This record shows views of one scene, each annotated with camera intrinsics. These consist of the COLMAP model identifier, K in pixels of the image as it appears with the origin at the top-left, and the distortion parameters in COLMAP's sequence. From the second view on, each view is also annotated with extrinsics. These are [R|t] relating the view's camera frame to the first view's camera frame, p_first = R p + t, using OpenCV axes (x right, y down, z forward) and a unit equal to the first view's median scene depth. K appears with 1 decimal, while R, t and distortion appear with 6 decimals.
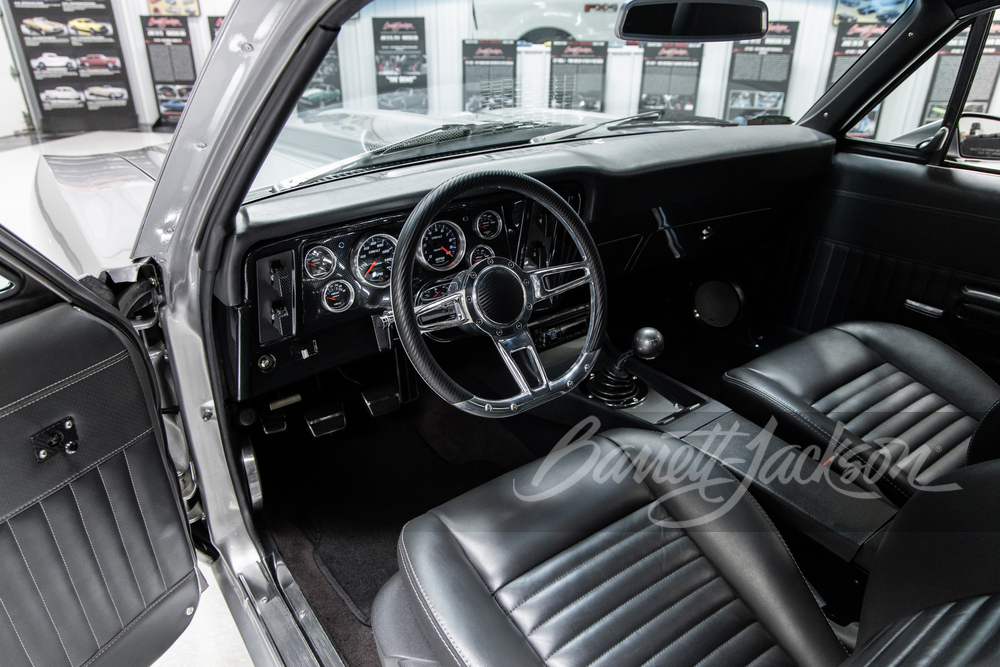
lens RADIAL K [[657.4, 0, 500.0], [0, 657.4, 333.5], [0, 0, 1]] dist [0.001707, 0.001896]
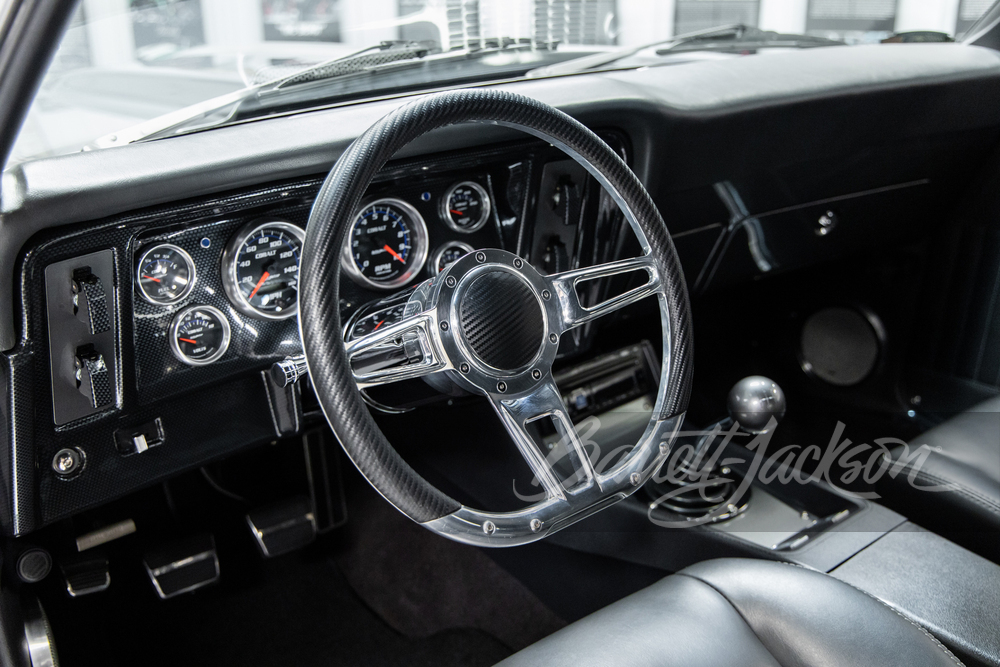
lens RADIAL K [[1051.3, 0, 500.0], [0, 1051.3, 333.5], [0, 0, 1]] dist [0.001351, -0.009660]
pose [[0.998944, -0.033198, 0.031771, -0.023792], [0.035616, 0.996251, -0.078844, 0.018952], [-0.029034, 0.079892, 0.996381, 0.114868]]
